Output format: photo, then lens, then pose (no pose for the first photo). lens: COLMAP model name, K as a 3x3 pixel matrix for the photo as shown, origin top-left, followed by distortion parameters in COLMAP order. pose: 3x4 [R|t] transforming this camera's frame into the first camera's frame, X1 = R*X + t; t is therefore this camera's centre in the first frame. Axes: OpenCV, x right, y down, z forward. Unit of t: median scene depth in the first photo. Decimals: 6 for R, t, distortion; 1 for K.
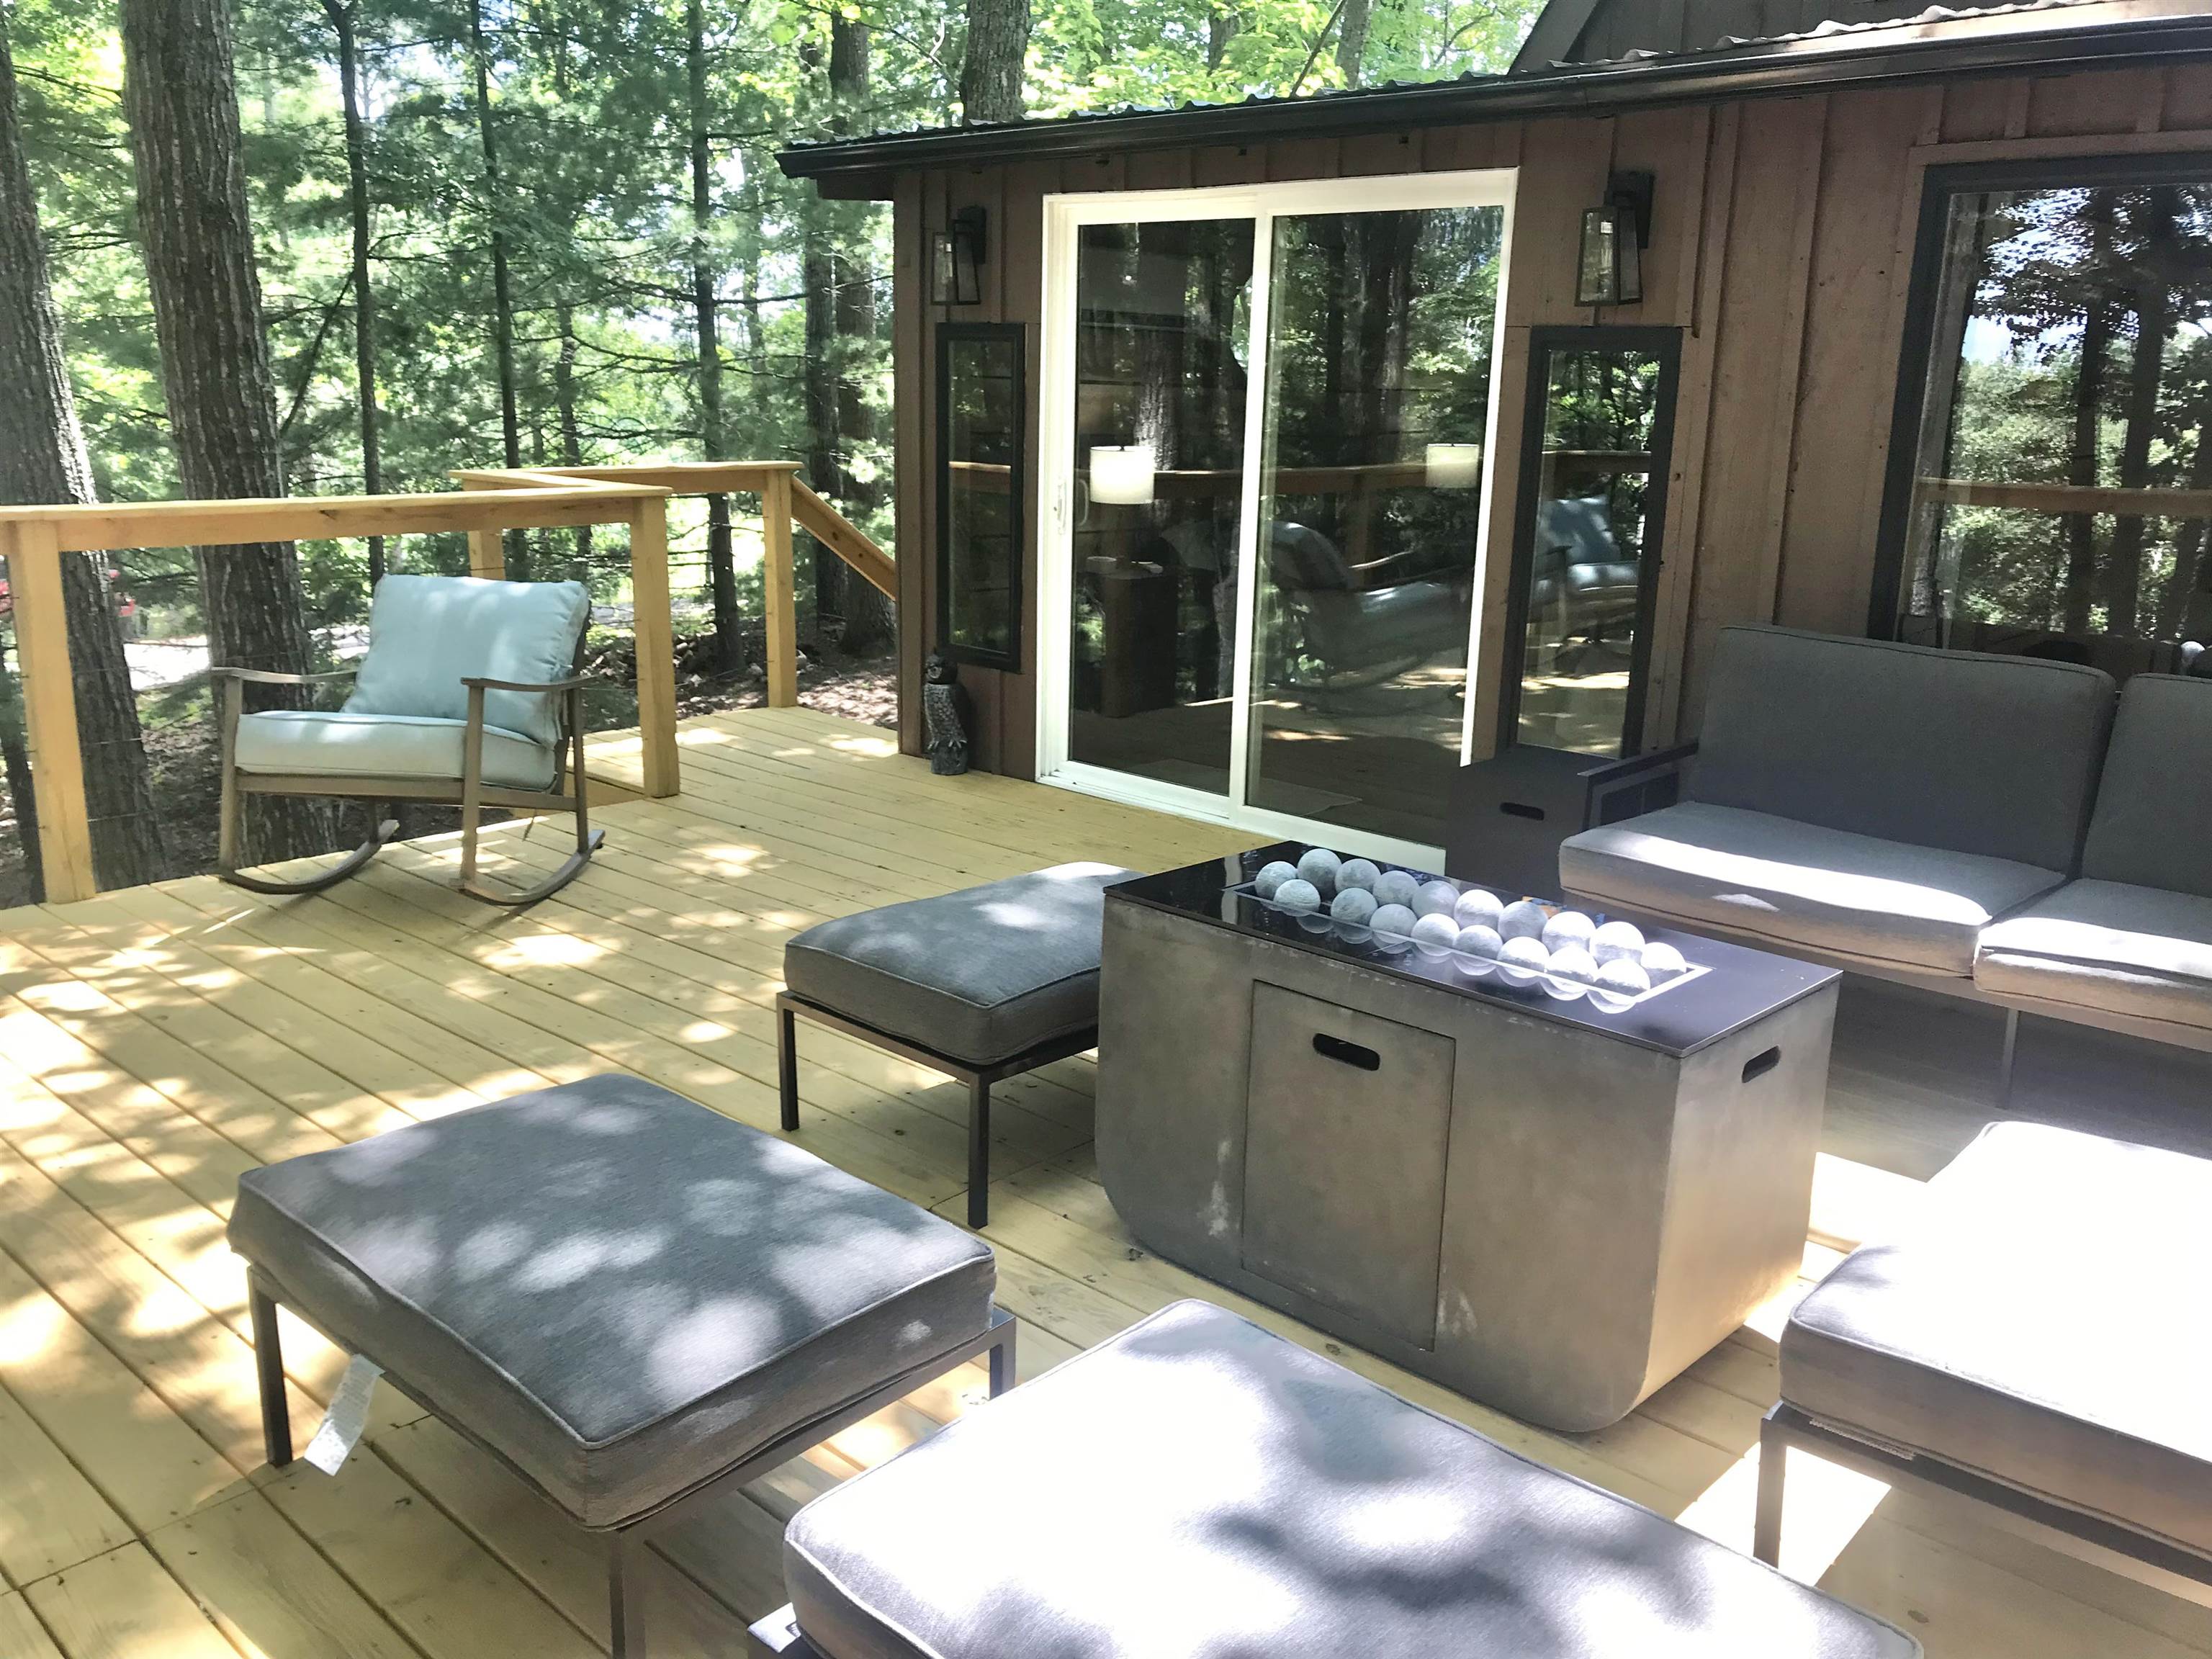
lens RADIAL K [[1852.3, 0, 1106.0], [0, 1852.3, 829.5], [0, 0, 1]] dist [0.066731, 0.001106]
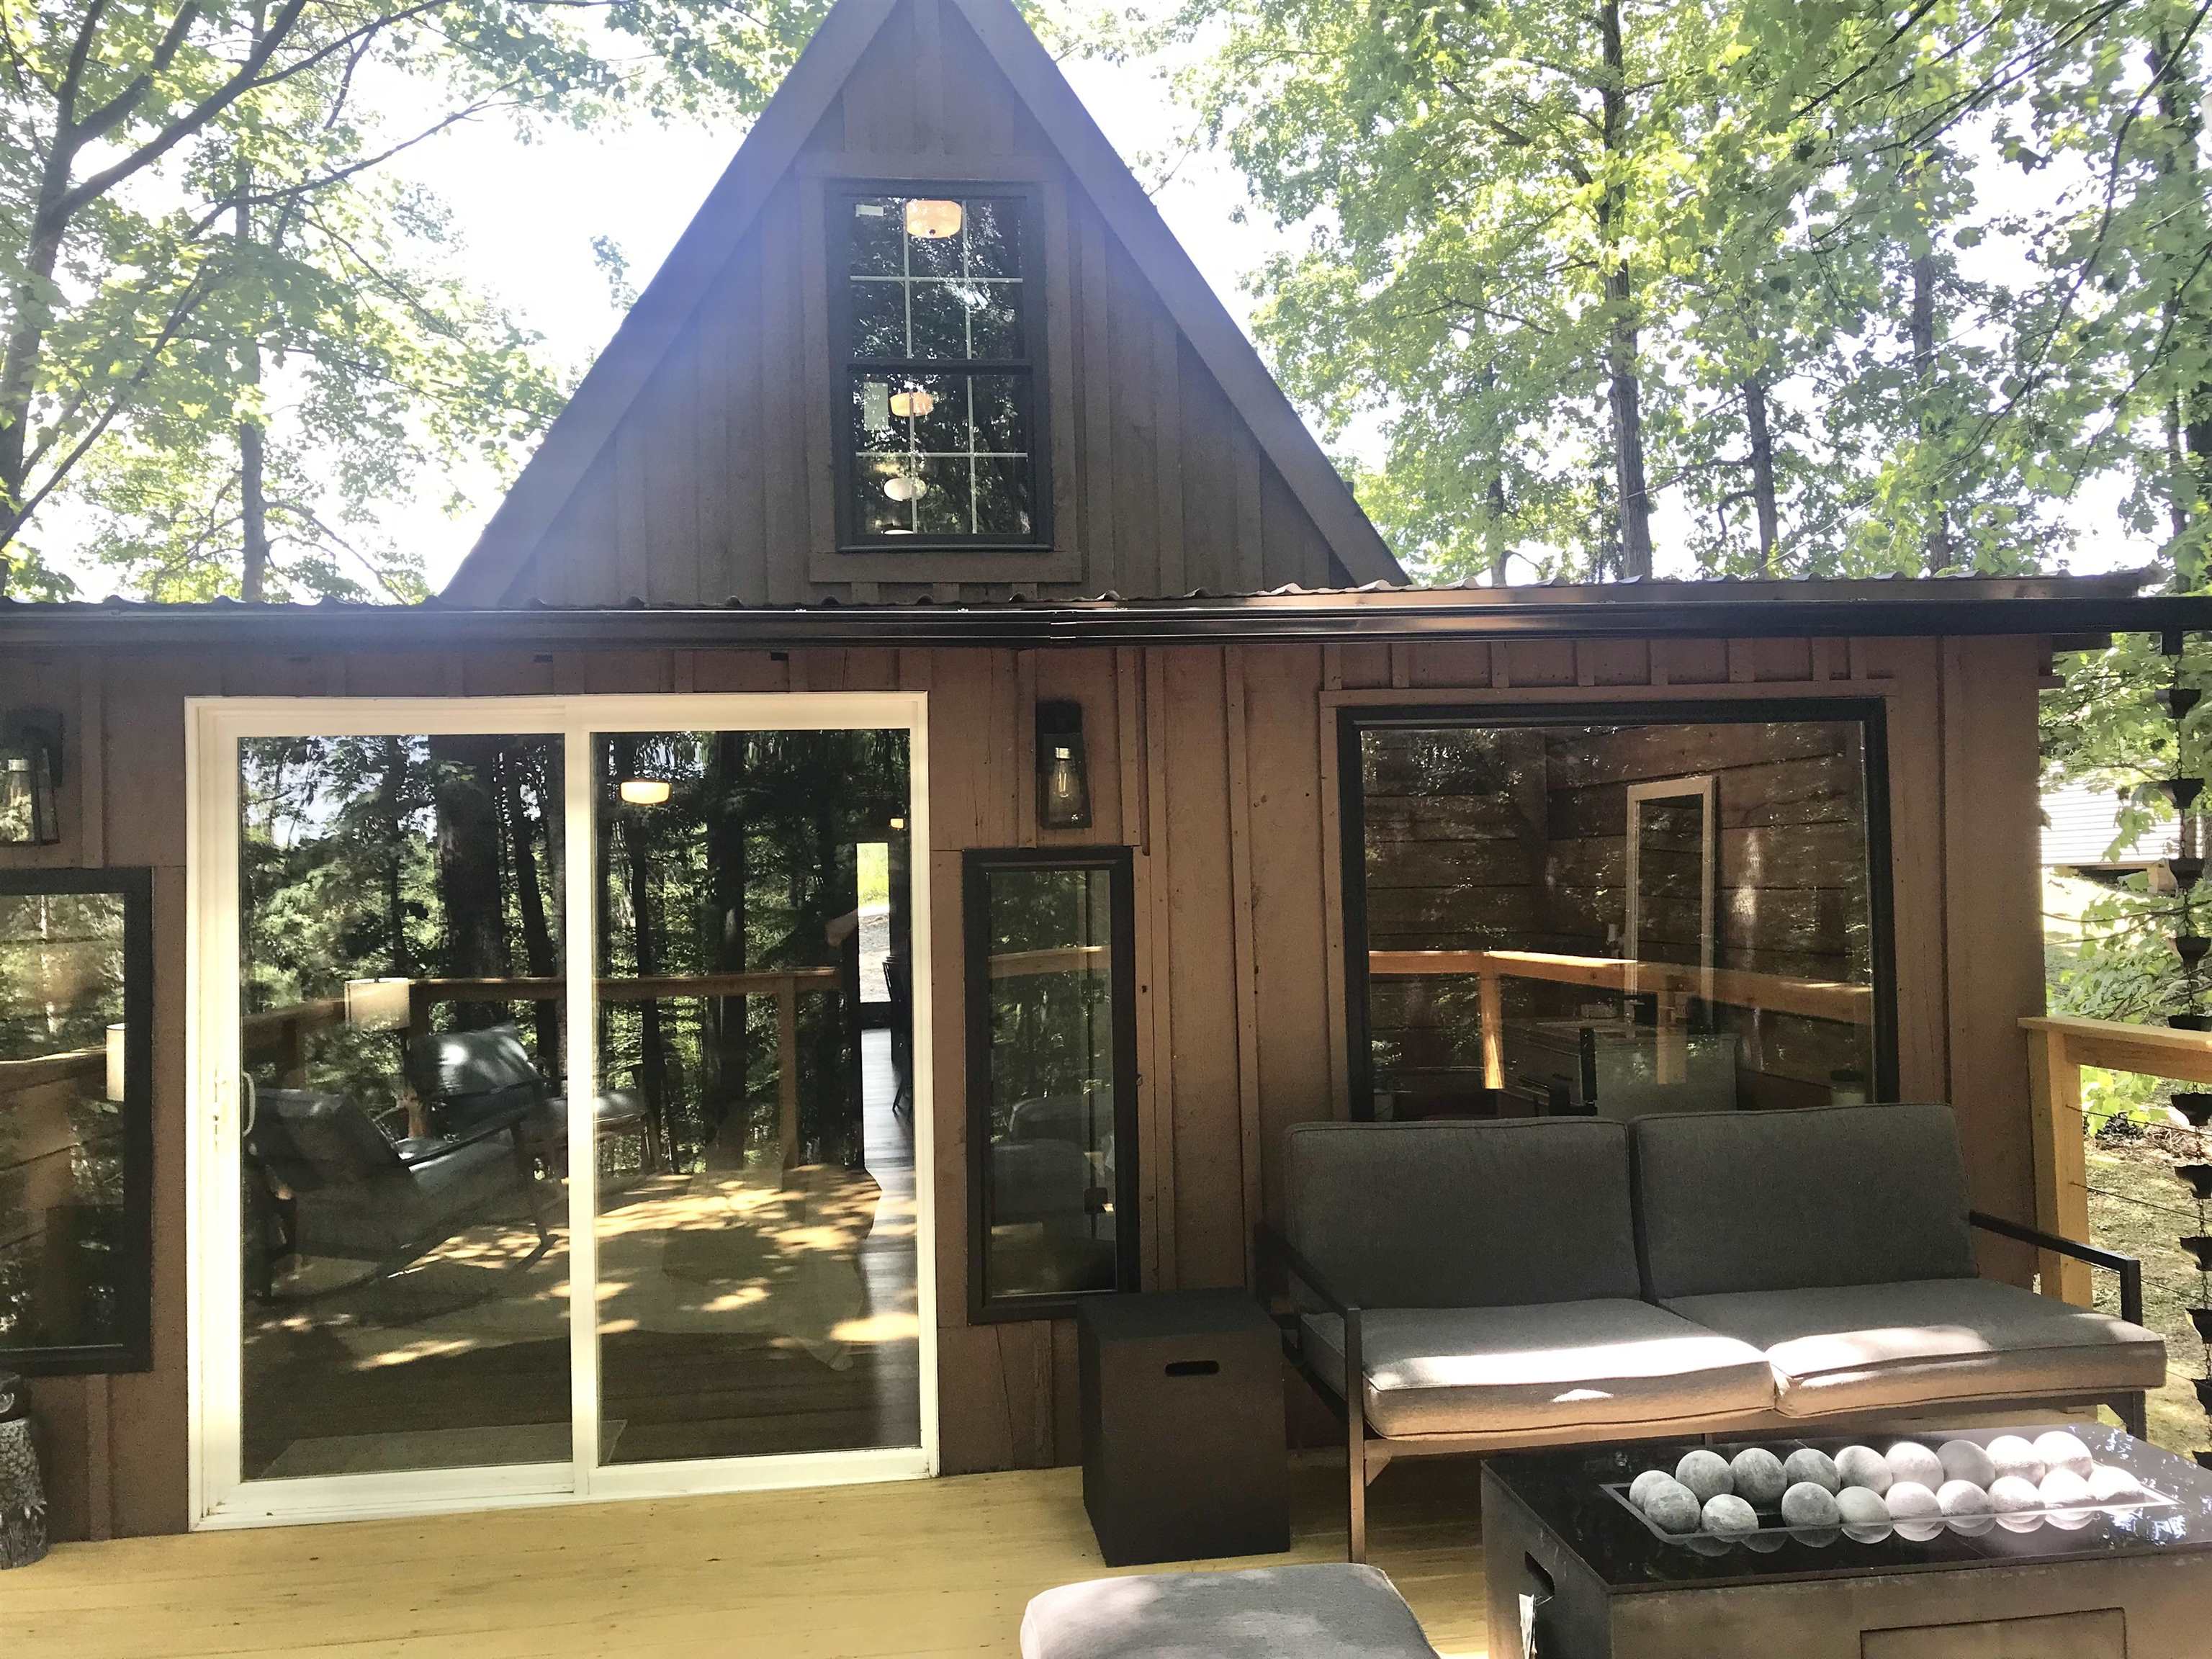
lens RADIAL K [[1774.0, 0, 1106.0], [0, 1774.0, 829.5], [0, 0, 1]] dist [0.044244, -0.006954]
pose [[0.652271, -0.015846, 0.757820, -0.406741], [0.223820, 0.959228, -0.172588, -0.107329], [-0.724188, 0.282189, 0.629223, 0.378197]]
